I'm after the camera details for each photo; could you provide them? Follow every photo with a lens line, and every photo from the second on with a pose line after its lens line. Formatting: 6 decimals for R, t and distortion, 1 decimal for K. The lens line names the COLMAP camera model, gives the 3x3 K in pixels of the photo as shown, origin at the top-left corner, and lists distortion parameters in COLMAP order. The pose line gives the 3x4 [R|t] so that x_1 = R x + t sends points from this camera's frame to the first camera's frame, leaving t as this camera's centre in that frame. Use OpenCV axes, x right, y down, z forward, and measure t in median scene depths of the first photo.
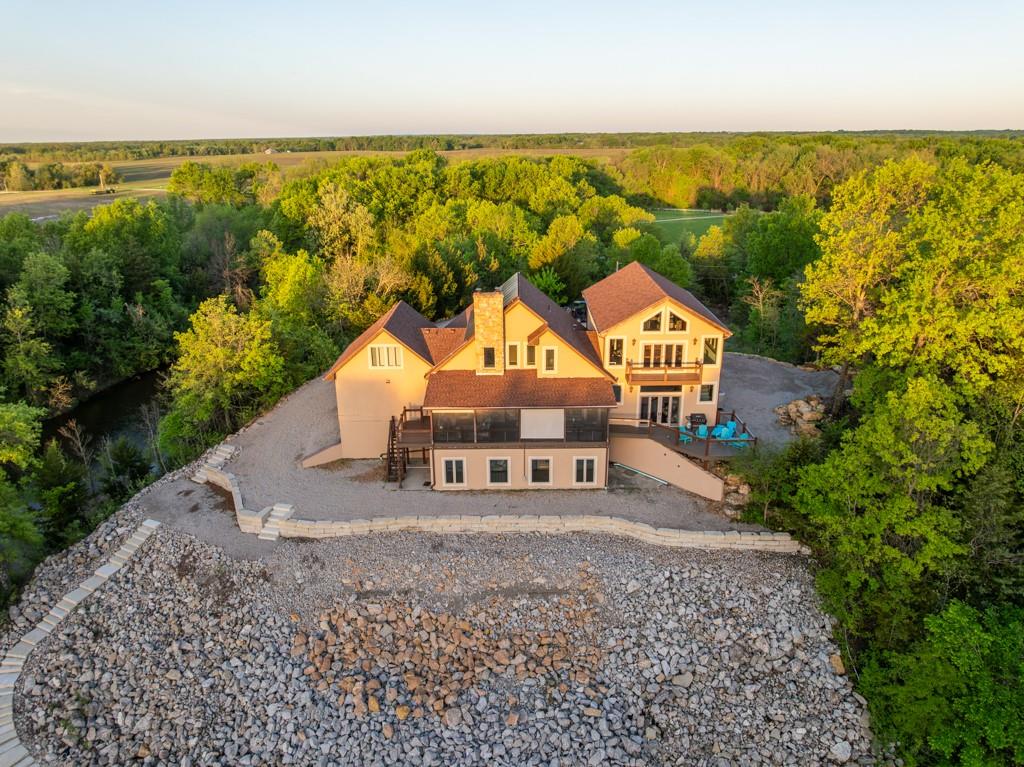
lens RADIAL K [[745.9, 0, 512.3], [0, 745.9, 384.6], [0, 0, 1]] dist [-0.013459, -0.004669]
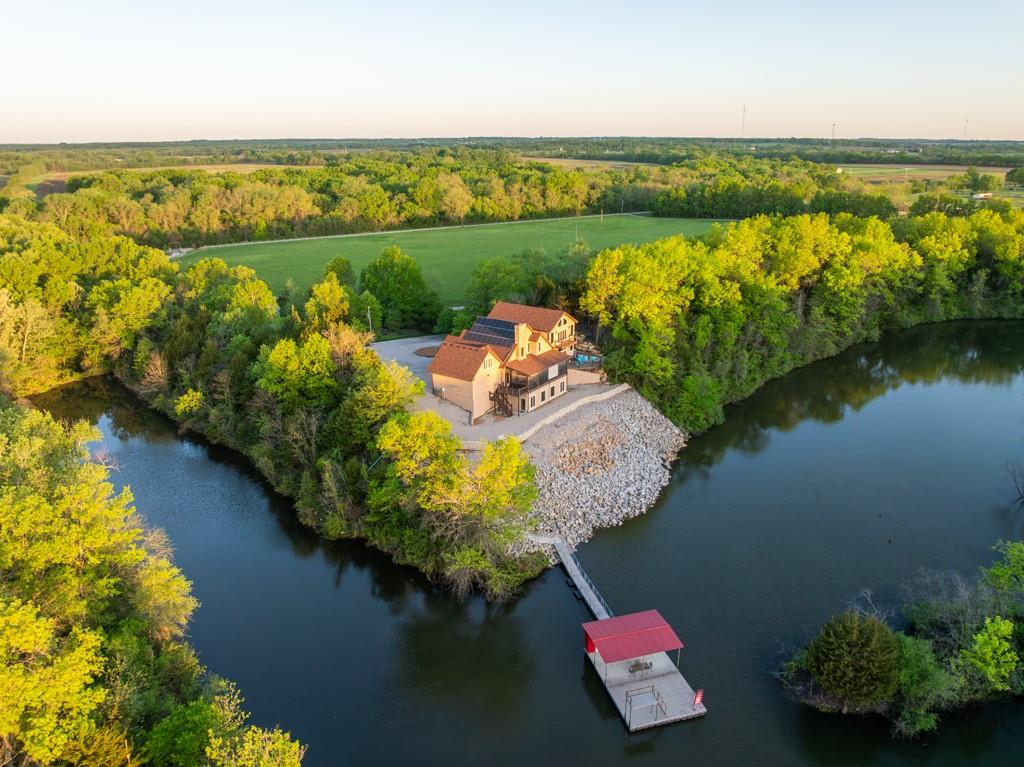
lens RADIAL K [[745.9, 0, 511.5], [0, 745.9, 383.6], [0, 0, 1]] dist [-0.013459, -0.004669]
pose [[0.563026, -0.251158, 0.787351, -1.931194], [0.263392, 0.957555, 0.117103, -0.225924], [-0.783343, 0.141449, 0.605281, -0.359998]]
